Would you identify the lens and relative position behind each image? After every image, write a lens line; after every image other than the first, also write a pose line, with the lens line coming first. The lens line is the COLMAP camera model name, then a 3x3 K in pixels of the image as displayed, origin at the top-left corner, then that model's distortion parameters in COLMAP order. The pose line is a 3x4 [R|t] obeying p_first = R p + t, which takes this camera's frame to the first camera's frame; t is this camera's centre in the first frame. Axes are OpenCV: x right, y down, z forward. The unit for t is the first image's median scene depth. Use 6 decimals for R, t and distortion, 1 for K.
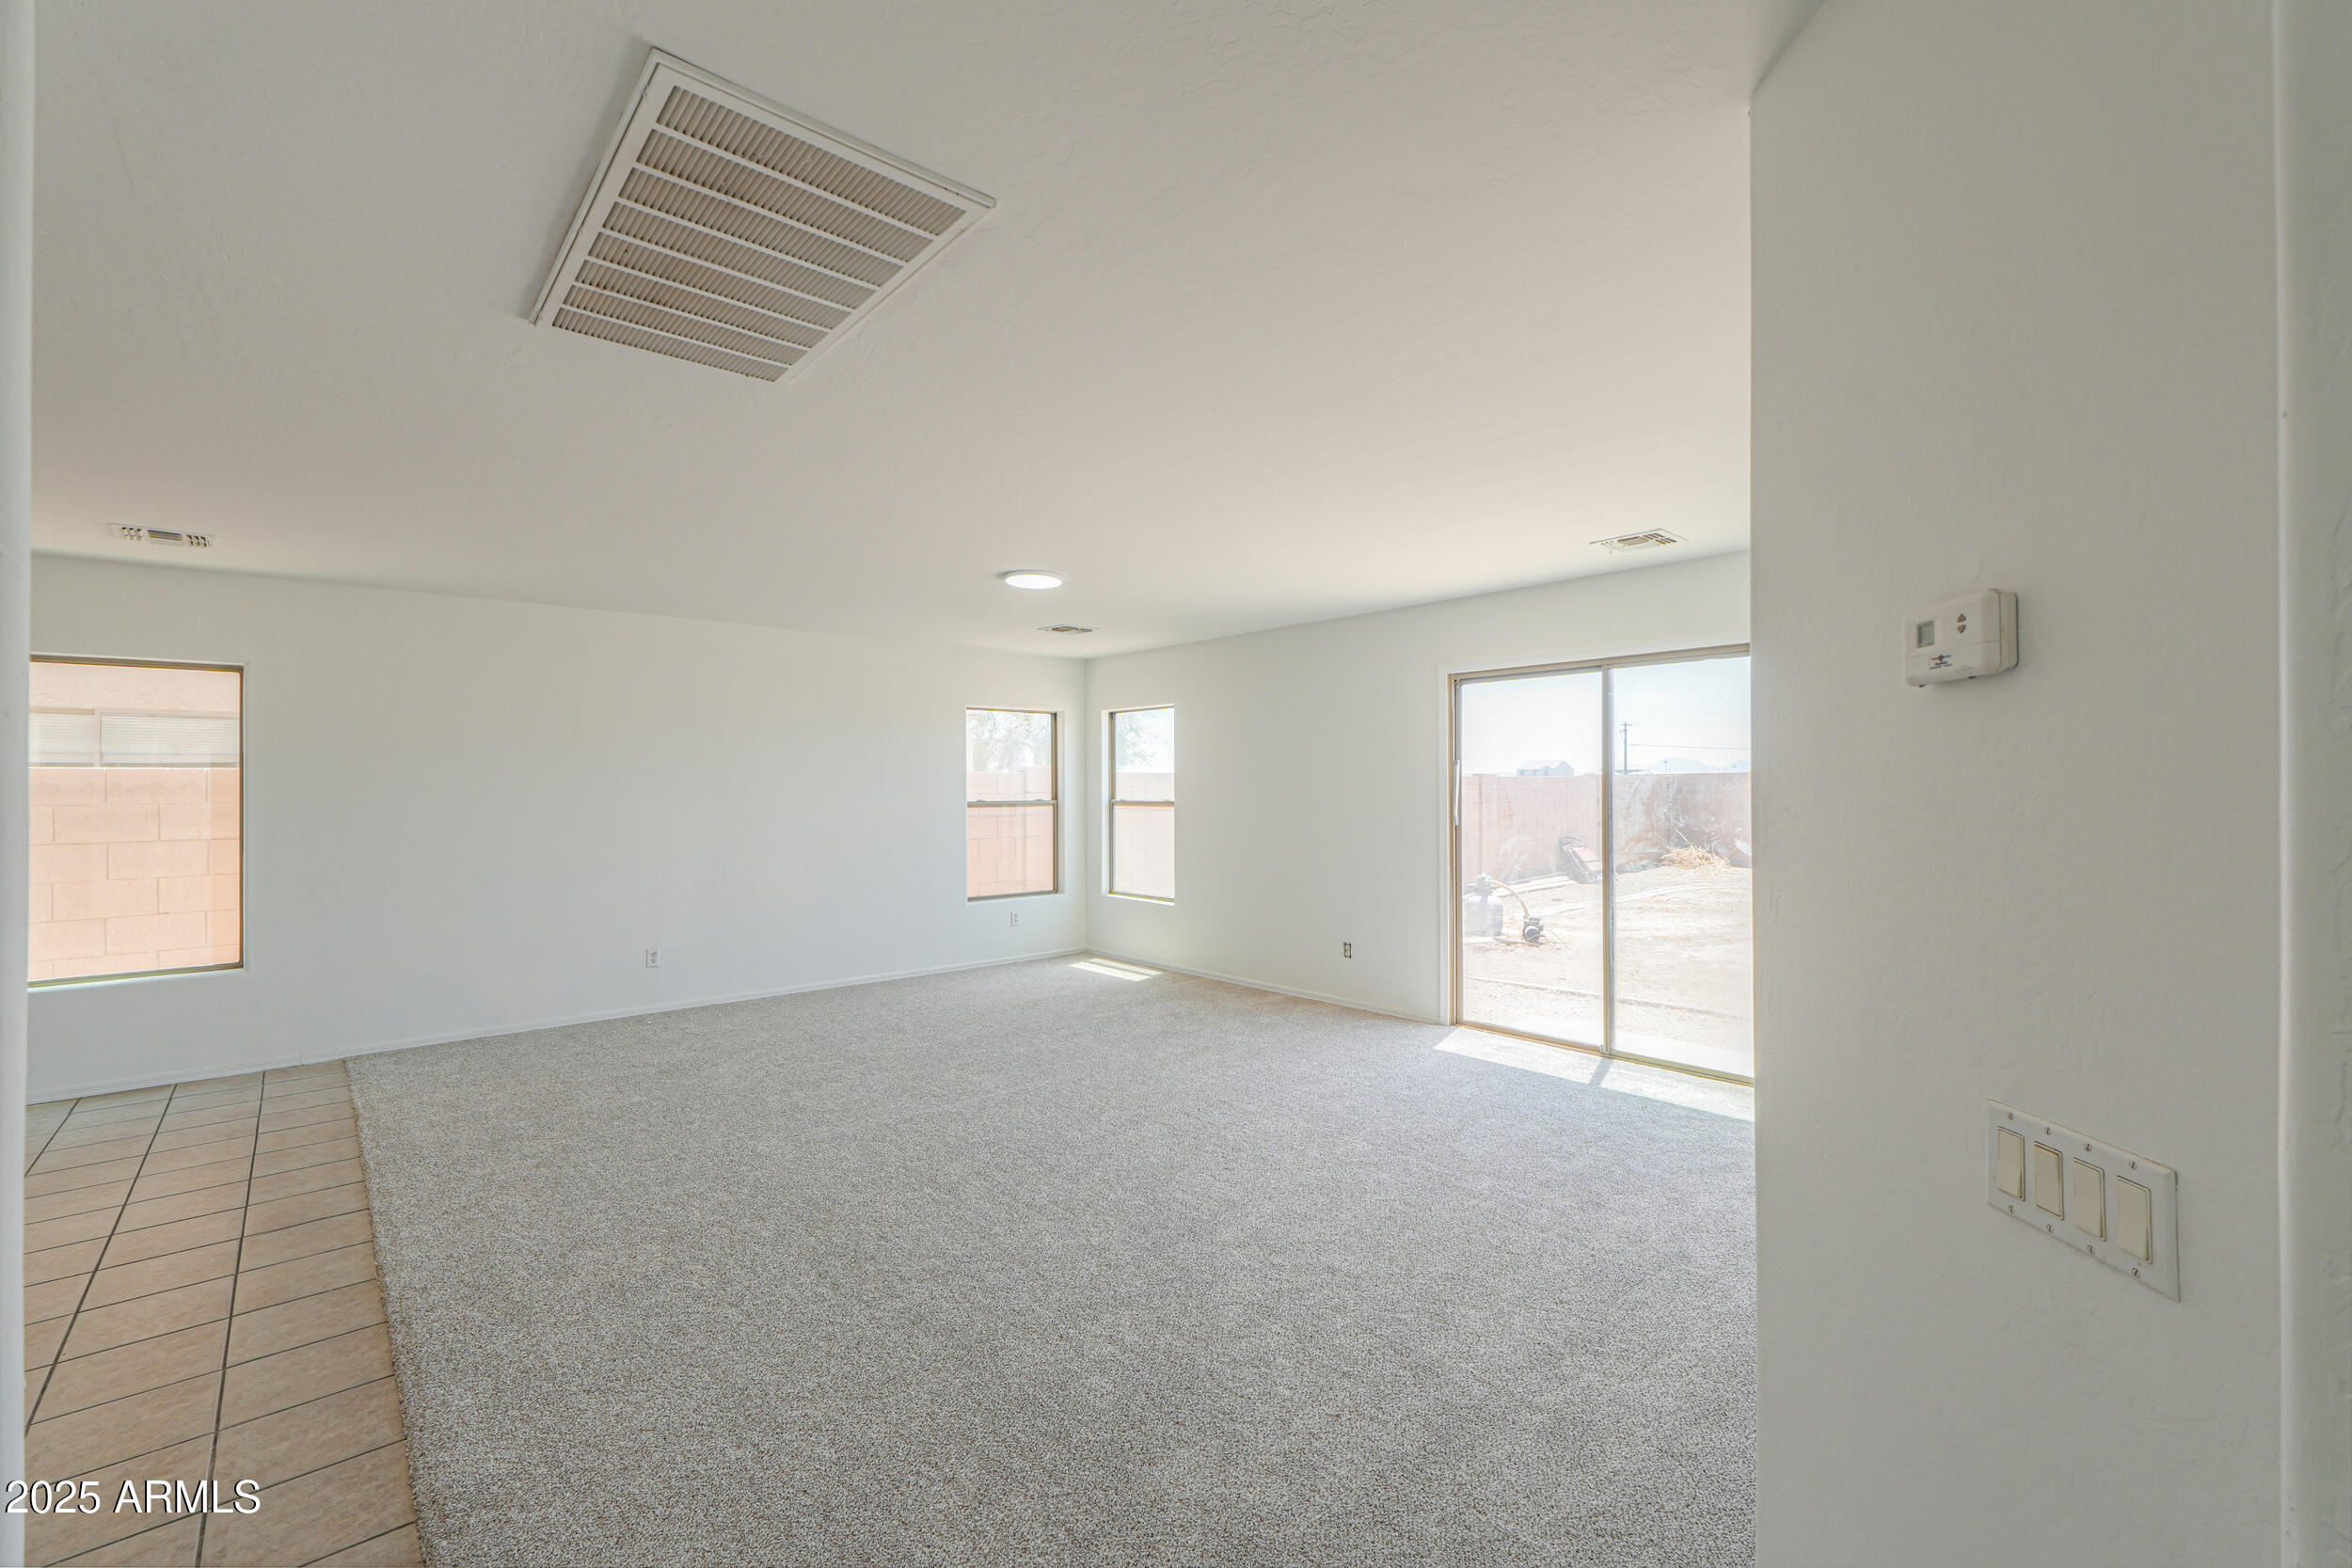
lens RADIAL K [[1018.6, 0, 1176.0], [0, 1018.6, 784.0], [0, 0, 1]] dist [-0.000201, -0.000477]
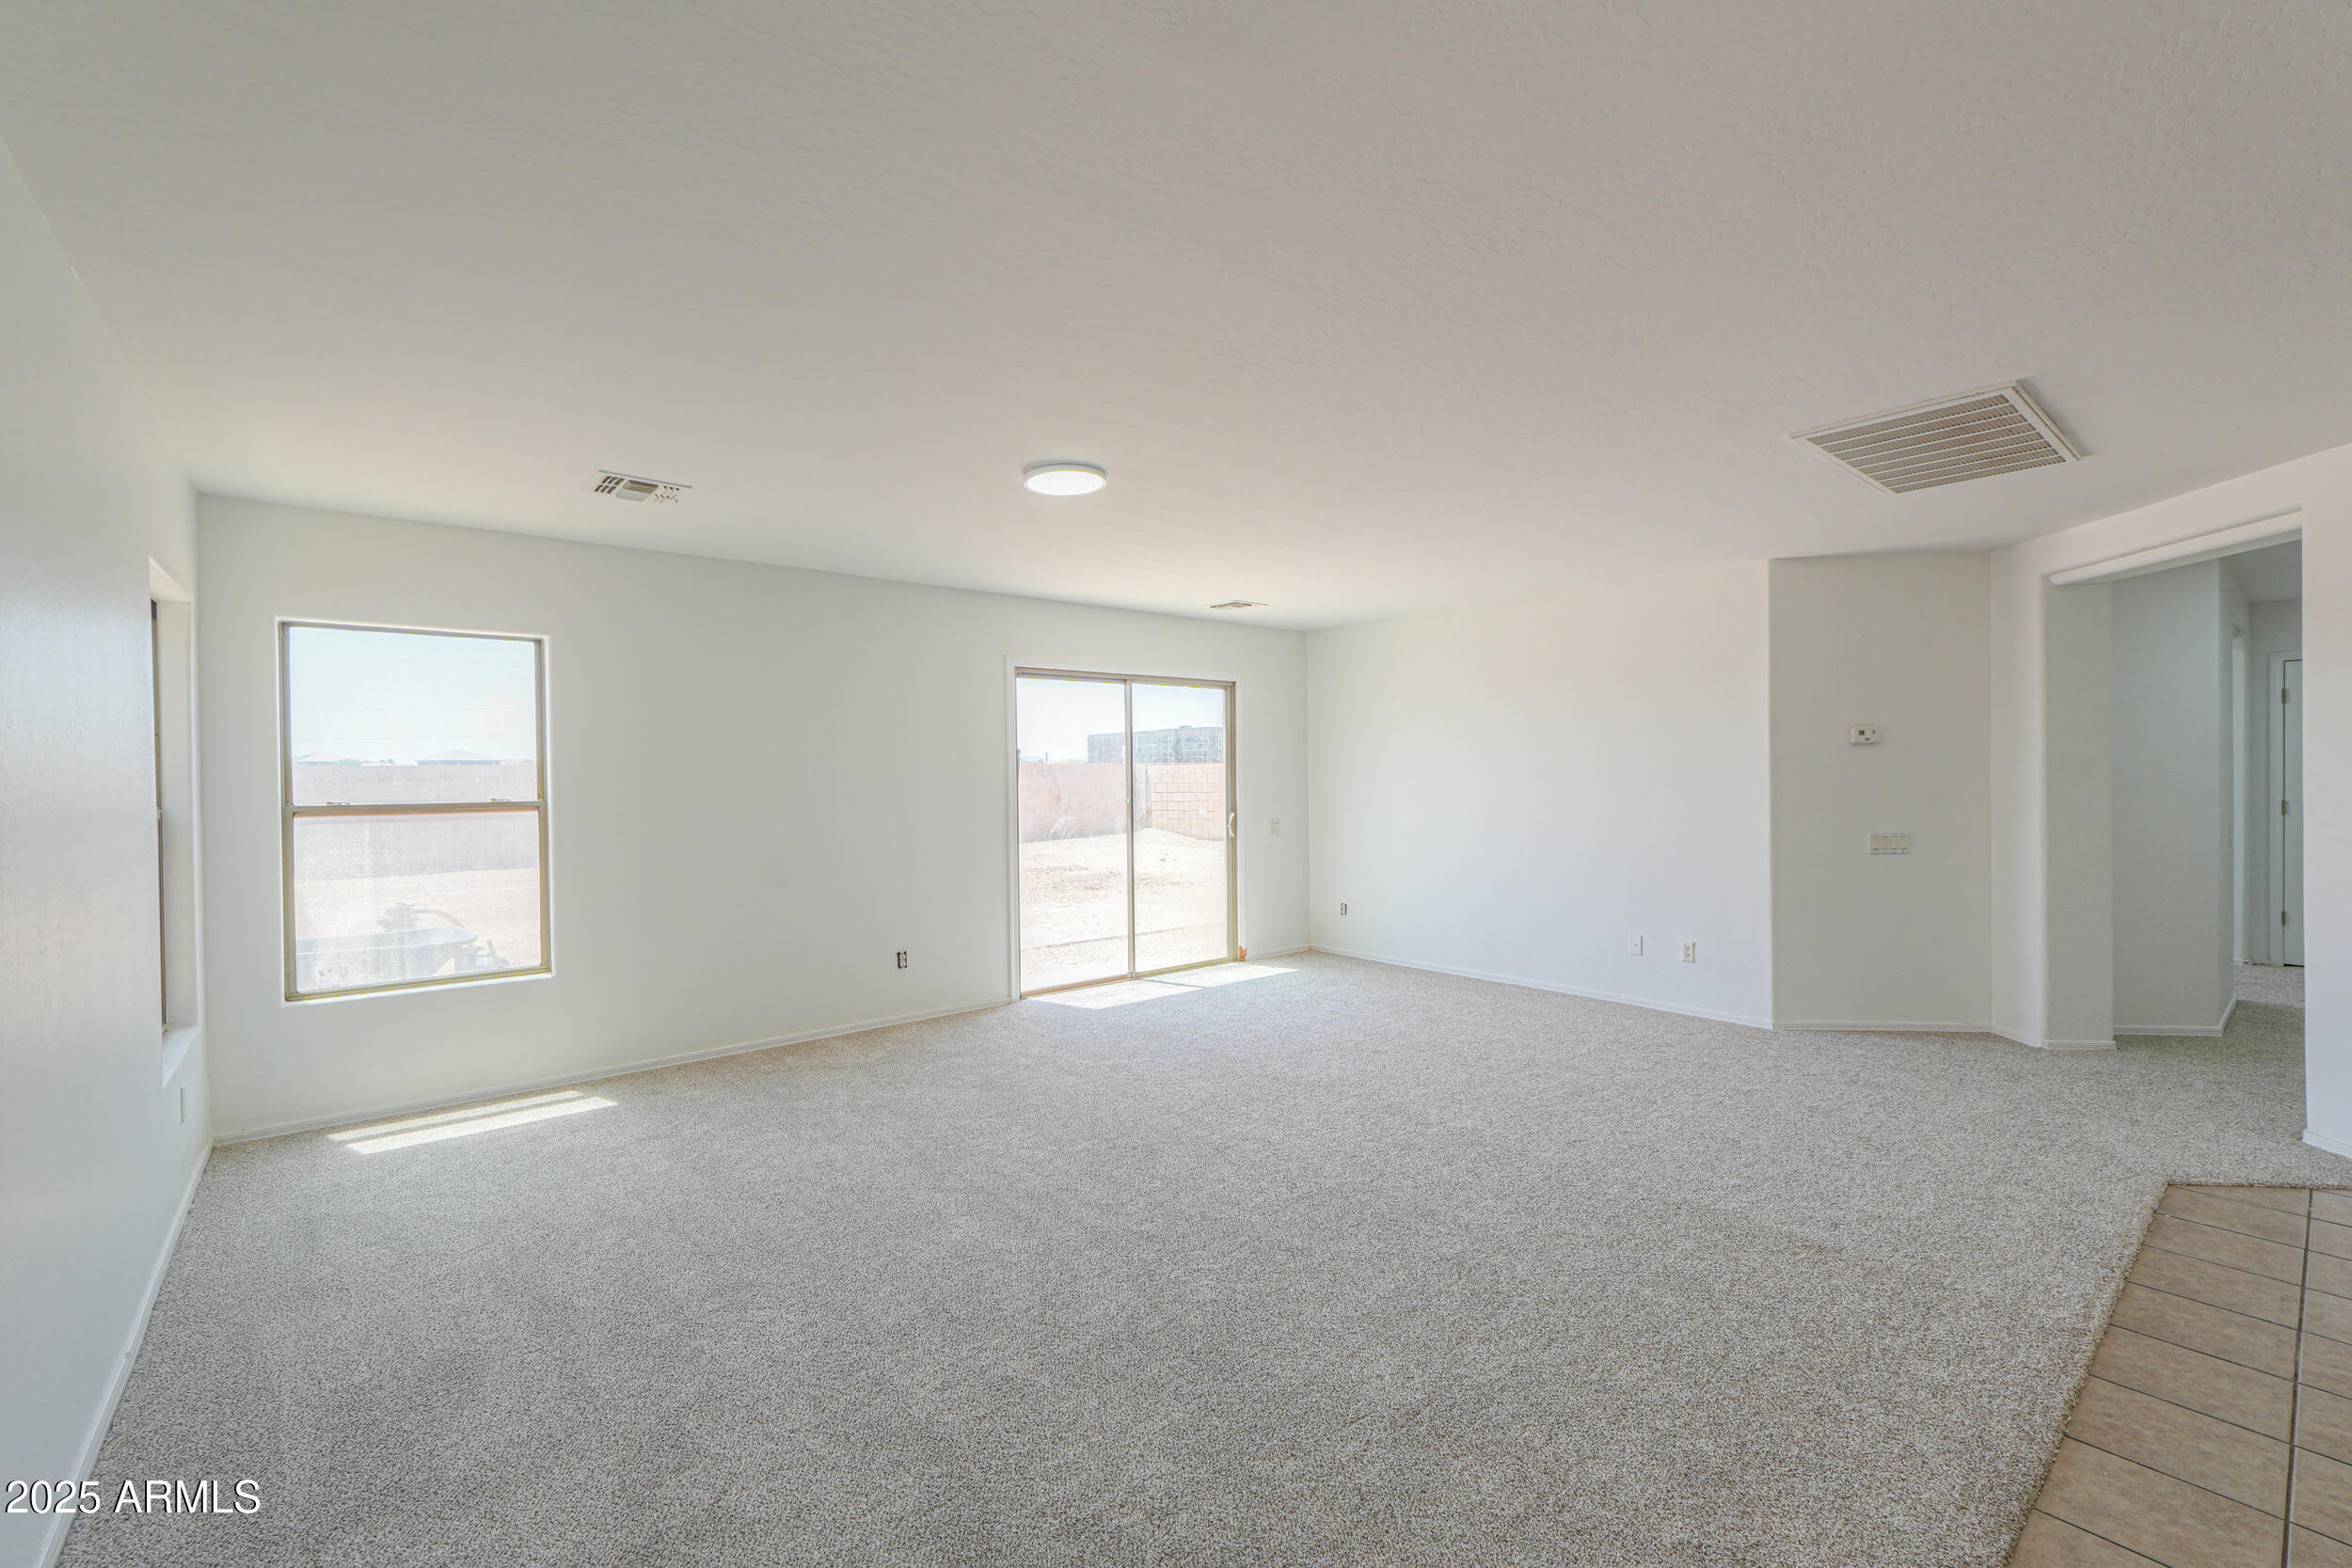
lens RADIAL K [[986.6, 0, 1193.2], [0, 986.6, 781.8], [0, 0, 1]] dist [-0.003752, -0.000813]
pose [[0.000028, -0.004316, 0.999991, -0.847471], [0.005031, 0.999978, 0.004316, 0.008579], [-0.999987, 0.005031, 0.000050, 0.926879]]
